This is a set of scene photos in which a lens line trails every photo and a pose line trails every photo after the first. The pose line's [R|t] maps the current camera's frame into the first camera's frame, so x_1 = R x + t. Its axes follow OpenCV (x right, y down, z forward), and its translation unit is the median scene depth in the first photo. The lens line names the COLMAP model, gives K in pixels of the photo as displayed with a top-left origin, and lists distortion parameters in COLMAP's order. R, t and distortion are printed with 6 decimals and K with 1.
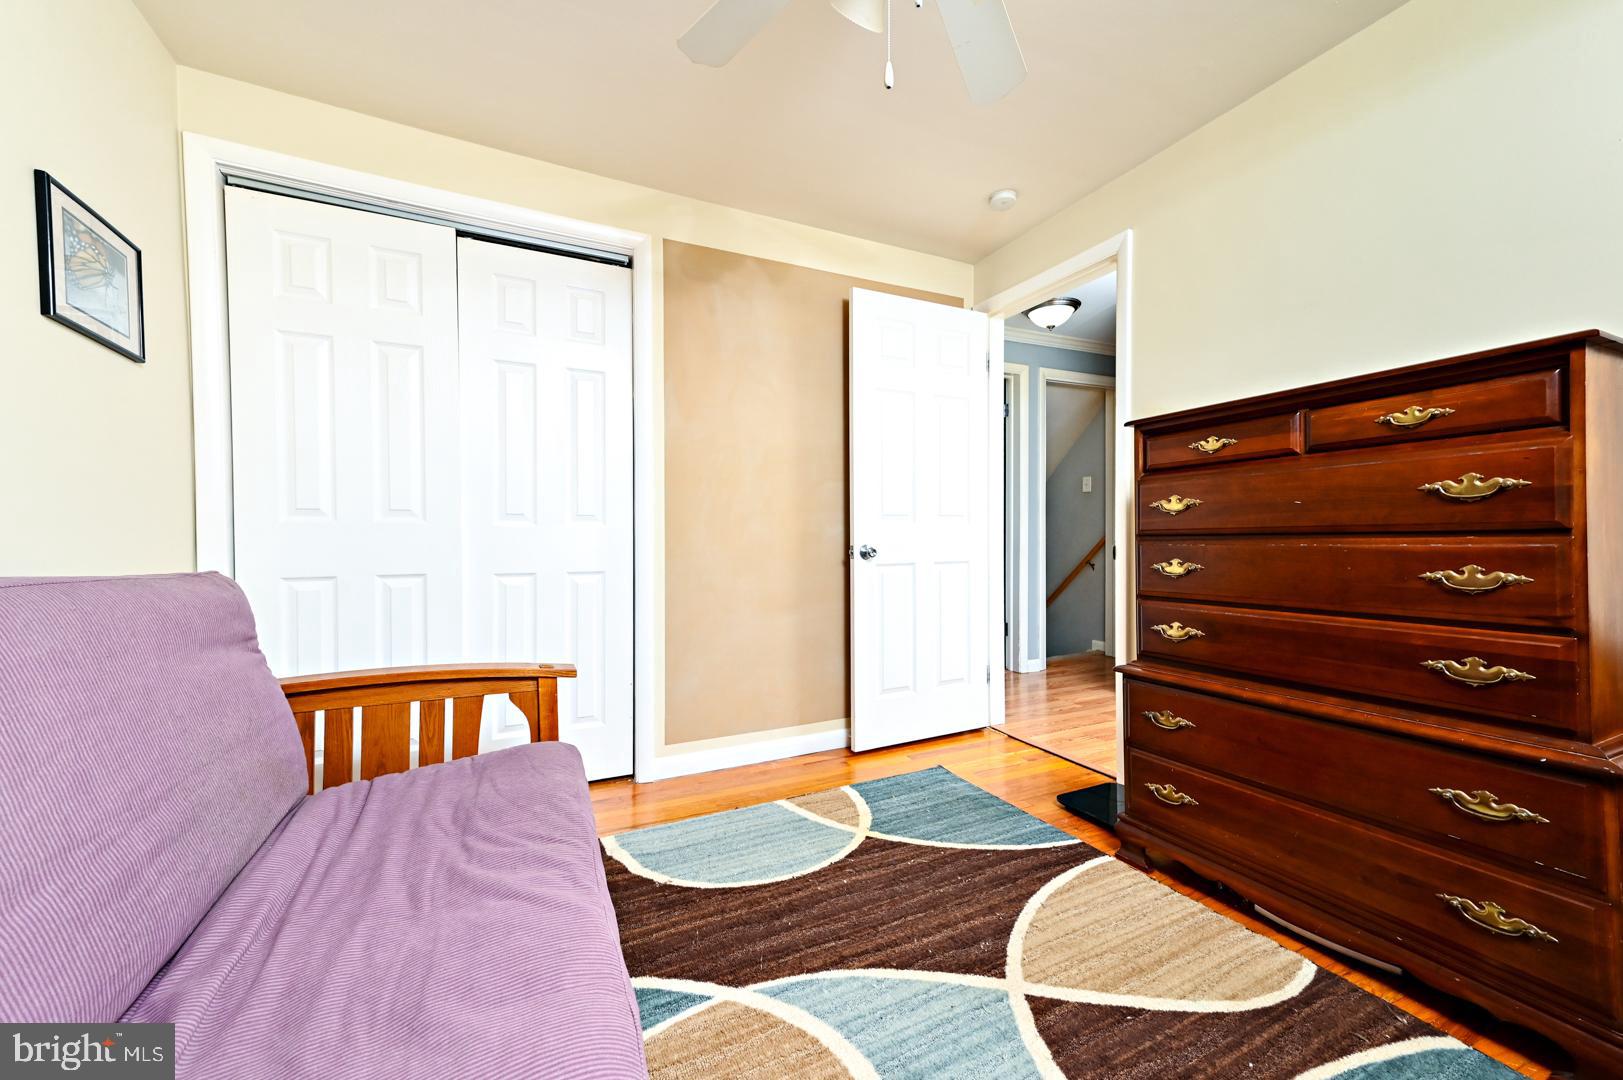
lens RADIAL K [[640.4, 0, 811.5], [0, 640.4, 540.0], [0, 0, 1]] dist [0.001425, 0.000094]
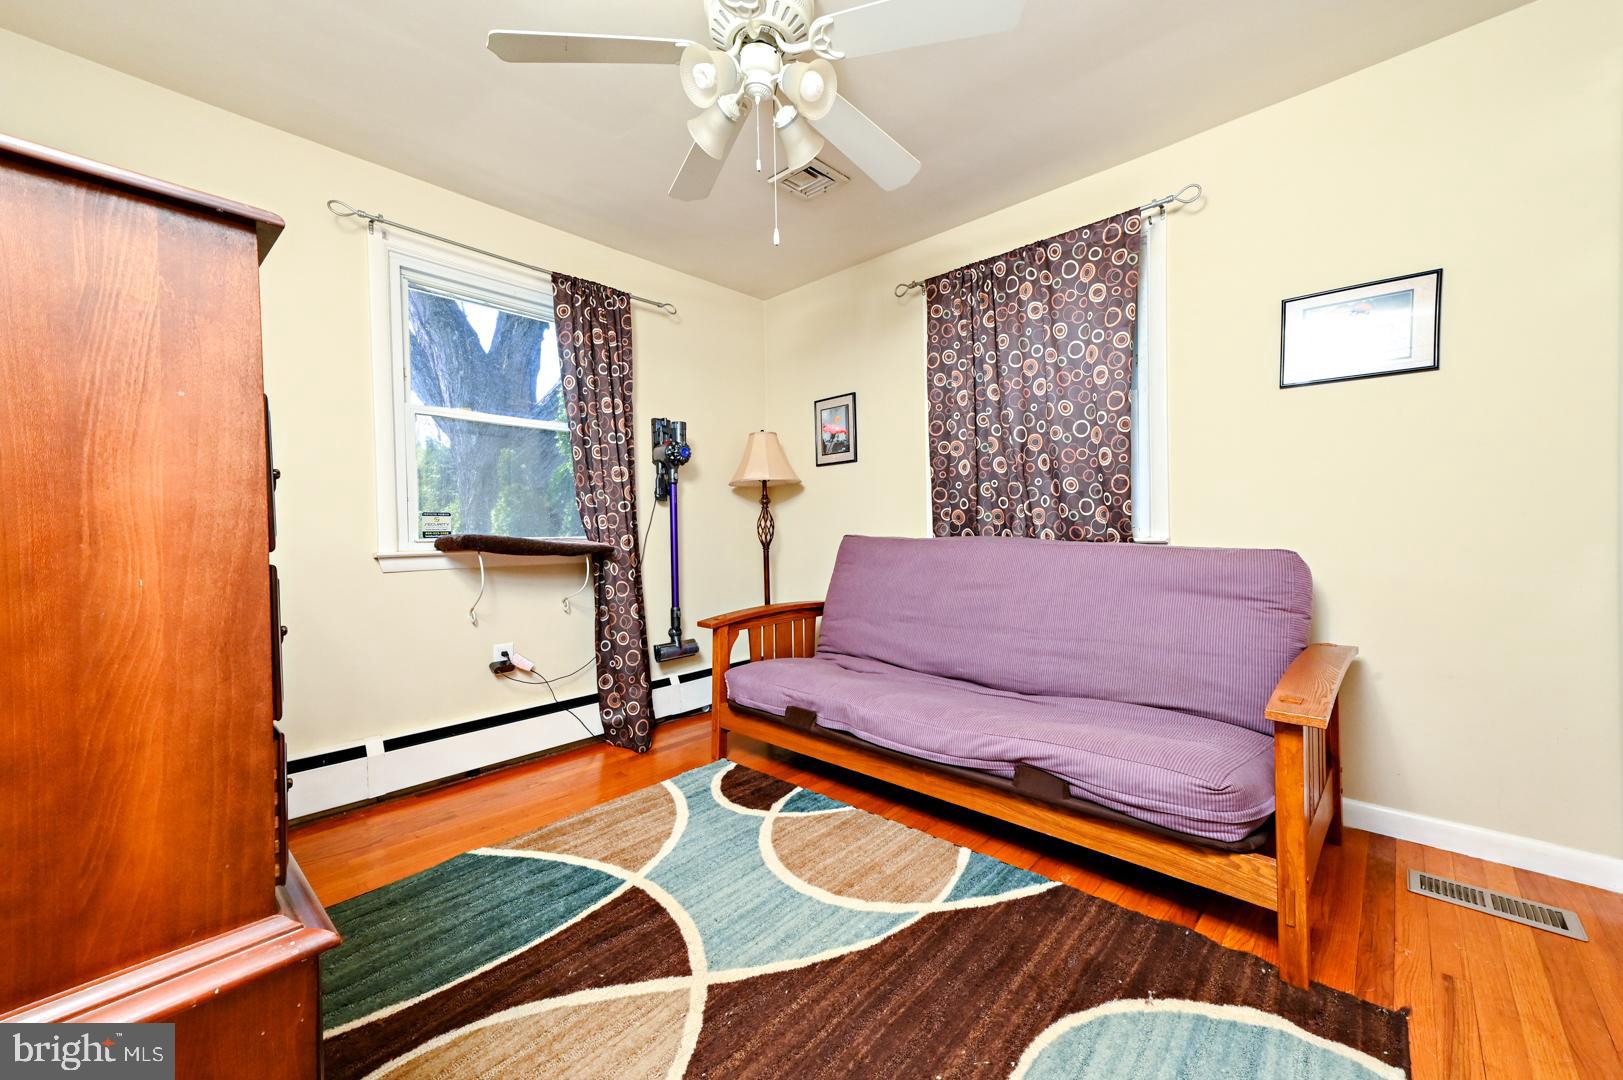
lens RADIAL K [[640.4, 0, 811.5], [0, 640.4, 540.0], [0, 0, 1]] dist [0.001425, 0.000094]
pose [[-0.929179, 0.027014, -0.368642, 0.491228], [0.019927, 0.999536, 0.023017, -0.025796], [0.369093, 0.014041, -0.929286, 1.929807]]
